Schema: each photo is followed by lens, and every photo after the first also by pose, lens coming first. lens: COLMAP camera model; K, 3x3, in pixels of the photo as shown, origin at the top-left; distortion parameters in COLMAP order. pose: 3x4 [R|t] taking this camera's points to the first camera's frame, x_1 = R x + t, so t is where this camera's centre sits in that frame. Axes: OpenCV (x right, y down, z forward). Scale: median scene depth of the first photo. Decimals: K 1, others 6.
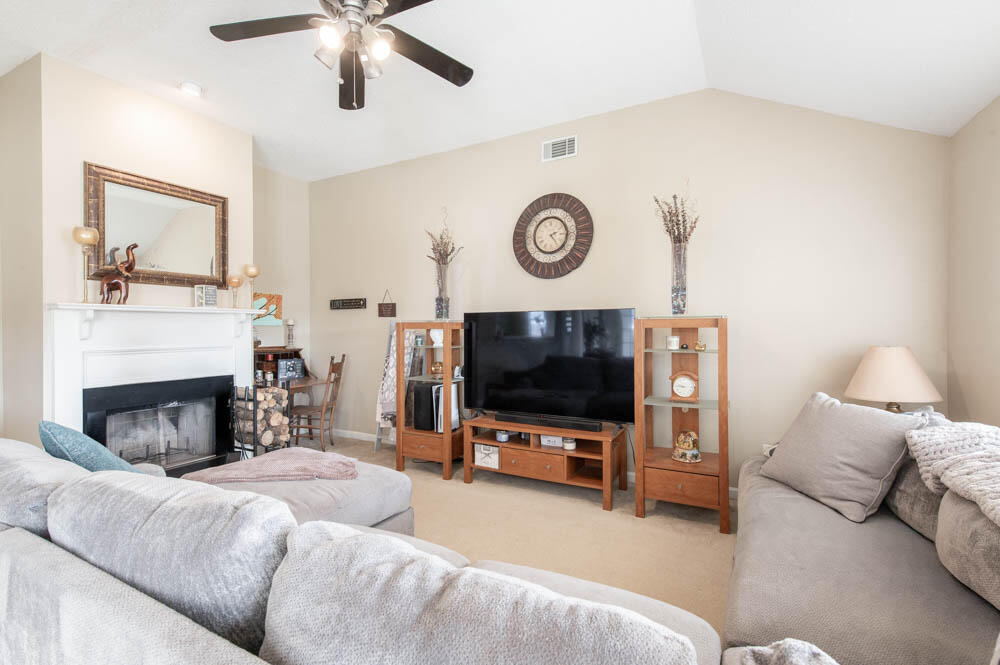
lens RADIAL K [[450.4, 0, 502.1], [0, 450.4, 330.0], [0, 0, 1]] dist [0.011997, -0.000337]
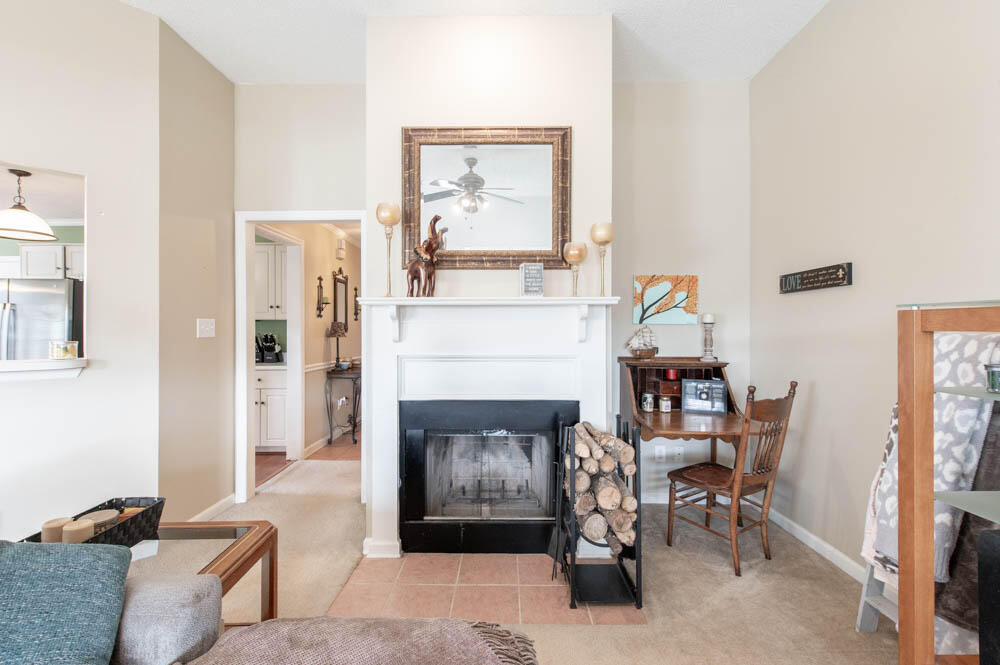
lens RADIAL K [[450.4, 0, 496.2], [0, 450.4, 329.9], [0, 0, 1]] dist [0.011997, -0.000337]
pose [[0.470718, 0.004640, -0.882272, -0.084786], [-0.004520, 0.999986, 0.002847, -0.002891], [0.882272, 0.002647, 0.470732, 0.597320]]
